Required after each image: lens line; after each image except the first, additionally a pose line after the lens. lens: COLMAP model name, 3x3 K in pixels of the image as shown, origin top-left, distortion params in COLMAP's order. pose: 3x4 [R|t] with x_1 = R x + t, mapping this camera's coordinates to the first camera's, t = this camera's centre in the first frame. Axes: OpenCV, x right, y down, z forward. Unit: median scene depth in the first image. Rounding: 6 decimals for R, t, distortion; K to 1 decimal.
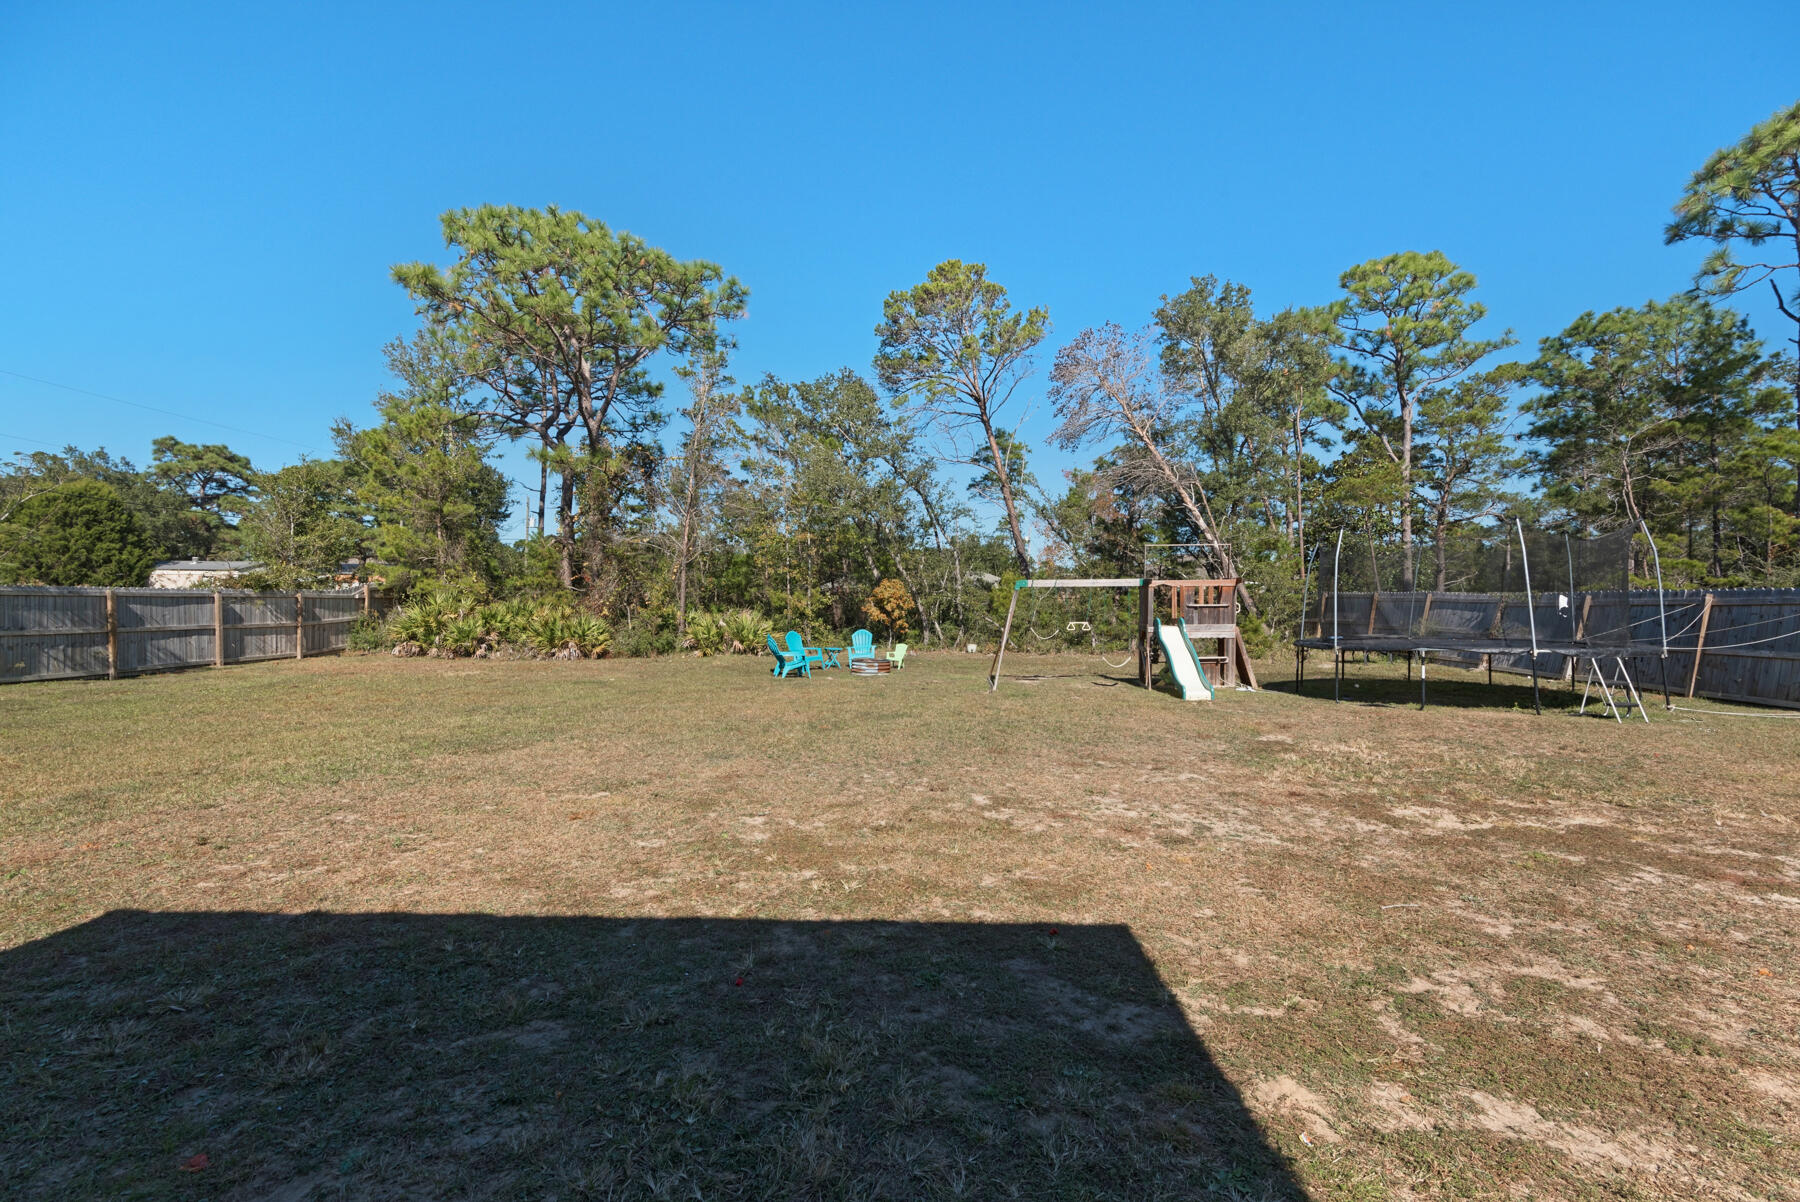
lens RADIAL K [[801.4, 0, 900.0], [0, 801.4, 601.0], [0, 0, 1]] dist [0.018143, -0.013462]
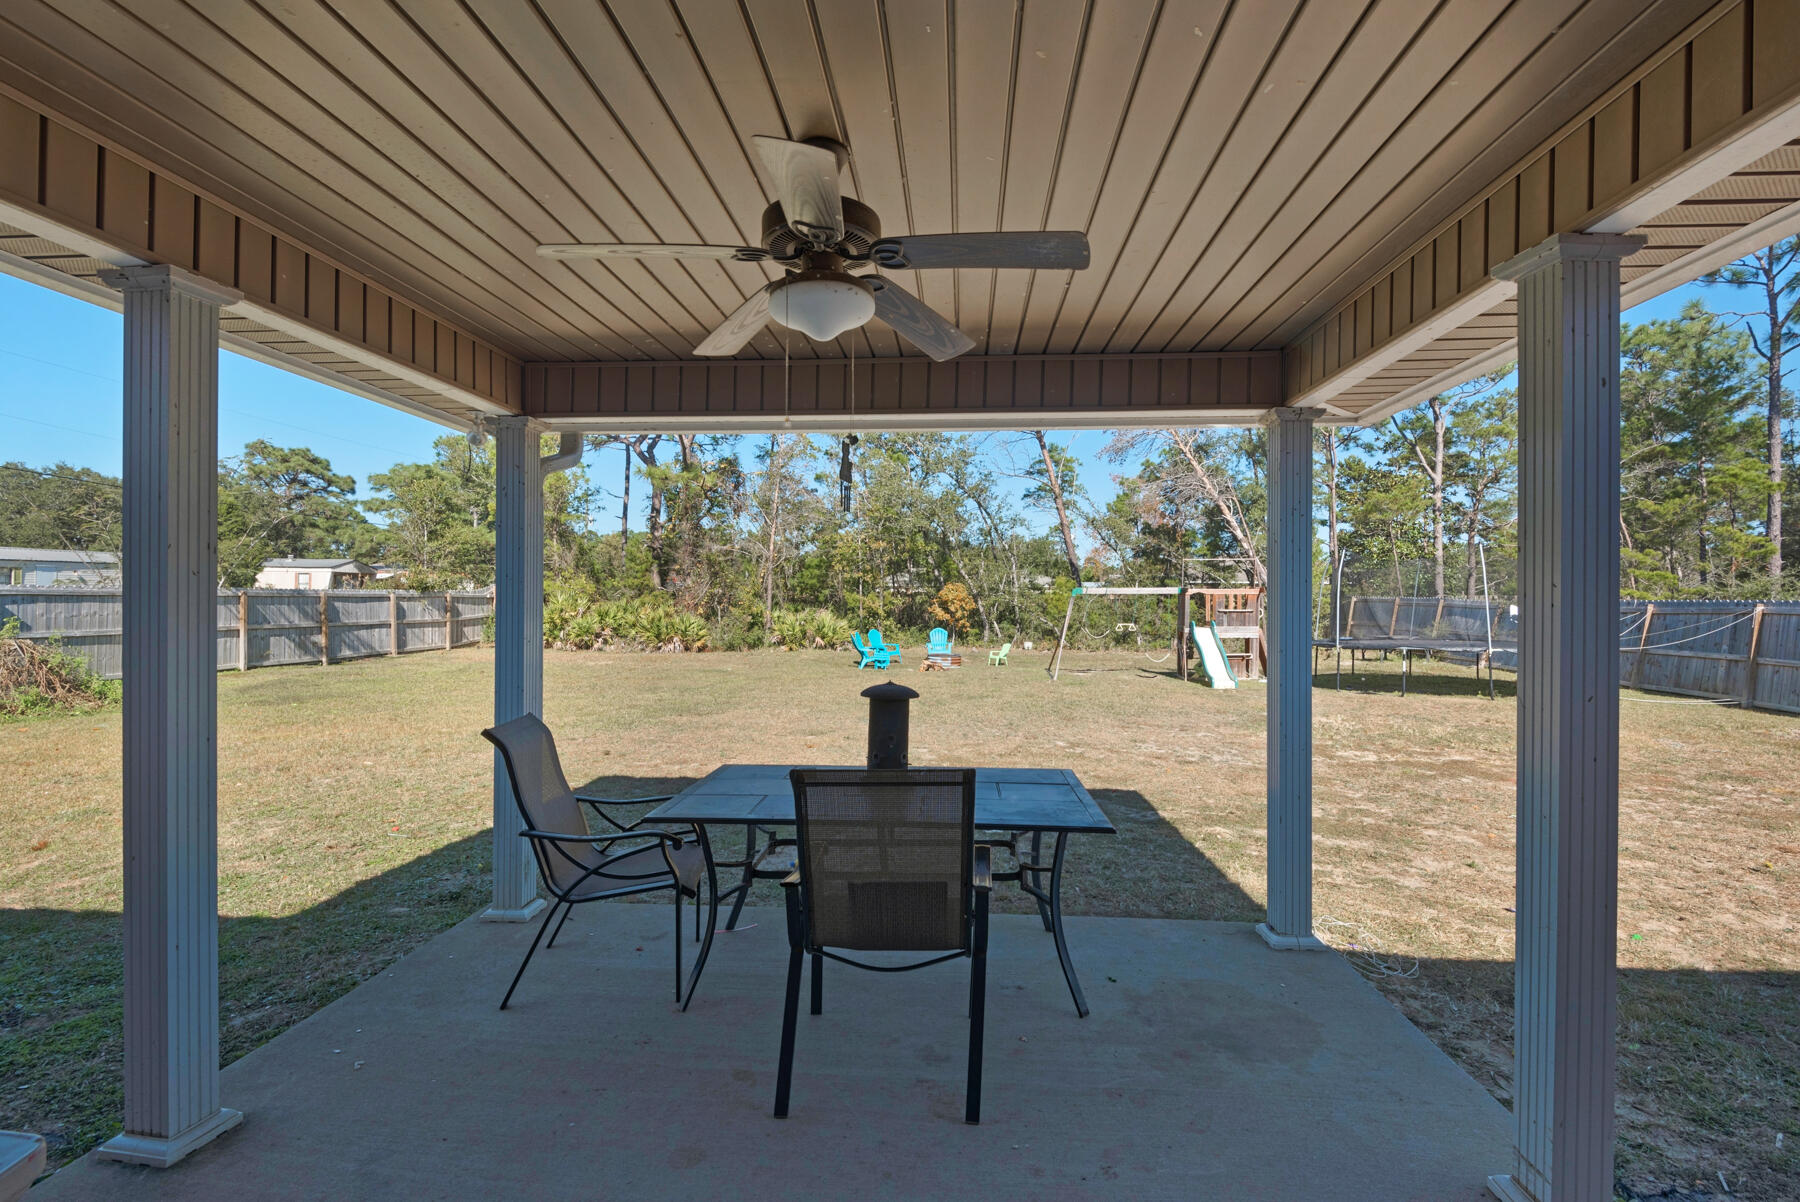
lens RADIAL K [[856.4, 0, 900.2], [0, 856.4, 597.1], [0, 0, 1]] dist [0.010395, -0.017913]
pose [[0.999333, 0.005973, -0.036025, -0.042823], [-0.005941, 0.999982, 0.001002, -0.008037], [0.036030, -0.000788, 0.999350, -0.182435]]
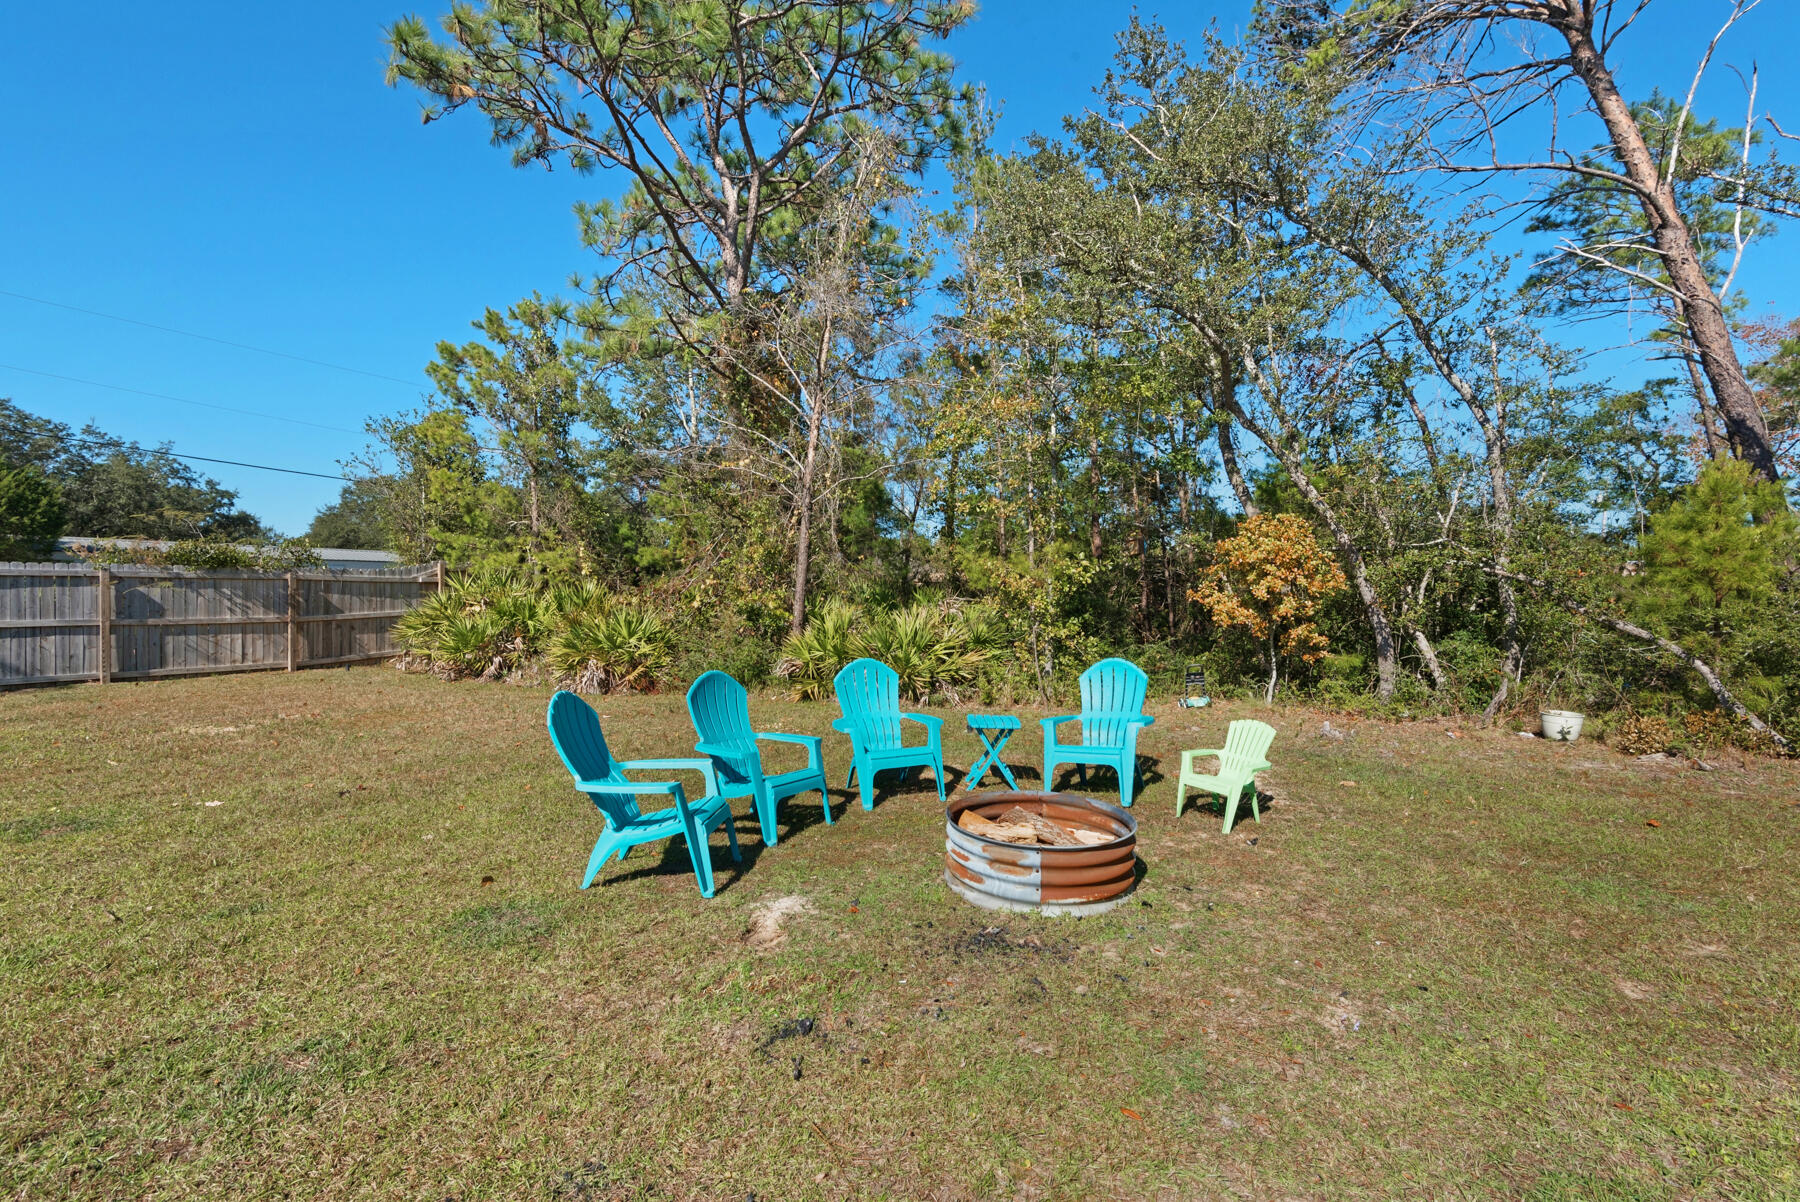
lens RADIAL K [[801.4, 0, 900.0], [0, 801.4, 601.0], [0, 0, 1]] dist [0.018143, -0.013462]
pose [[0.856694, -0.000712, -0.515825, 0.032413], [0.003740, 0.999981, 0.004831, 0.010177], [0.515812, -0.006068, 0.856680, 0.596012]]
